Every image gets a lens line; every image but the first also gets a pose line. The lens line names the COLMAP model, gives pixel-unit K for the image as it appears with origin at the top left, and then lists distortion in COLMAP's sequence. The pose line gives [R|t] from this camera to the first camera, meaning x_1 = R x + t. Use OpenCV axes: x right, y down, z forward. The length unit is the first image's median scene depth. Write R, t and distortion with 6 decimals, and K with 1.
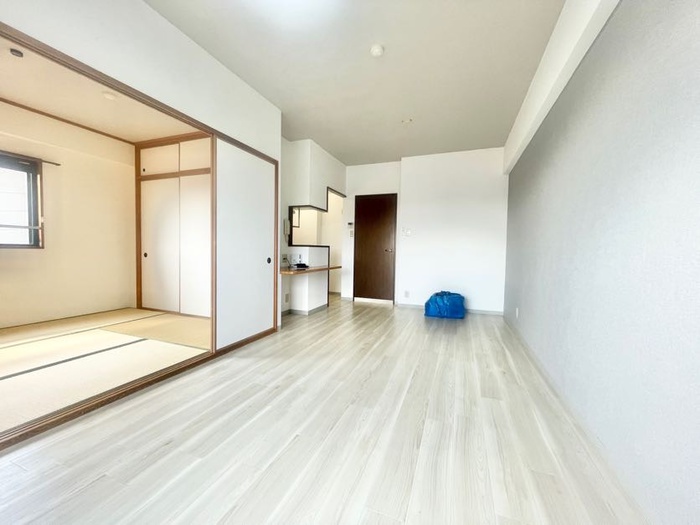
lens RADIAL K [[284.9, 0, 347.9], [0, 284.9, 261.1], [0, 0, 1]] dist [-0.003517, -0.000254]
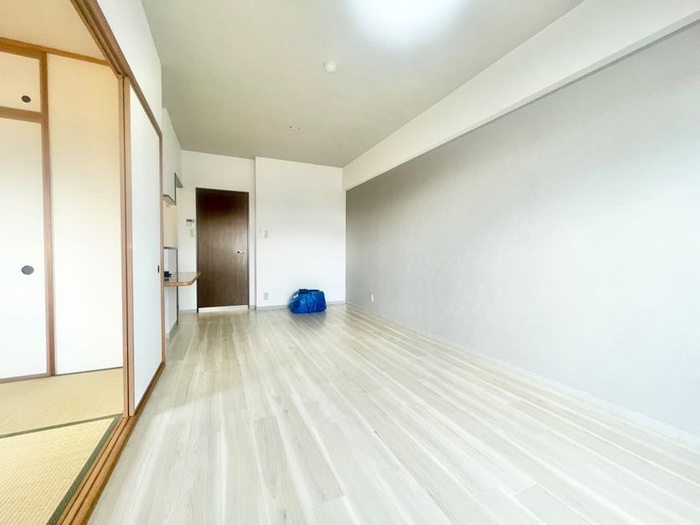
lens RADIAL K [[284.9, 0, 350.5], [0, 284.9, 261.9], [0, 0, 1]] dist [-0.003517, -0.000254]
pose [[0.696100, -0.035007, 0.717091, -0.565167], [0.033011, 0.999315, 0.016740, -0.019964], [-0.717185, 0.012019, 0.696779, 0.187727]]
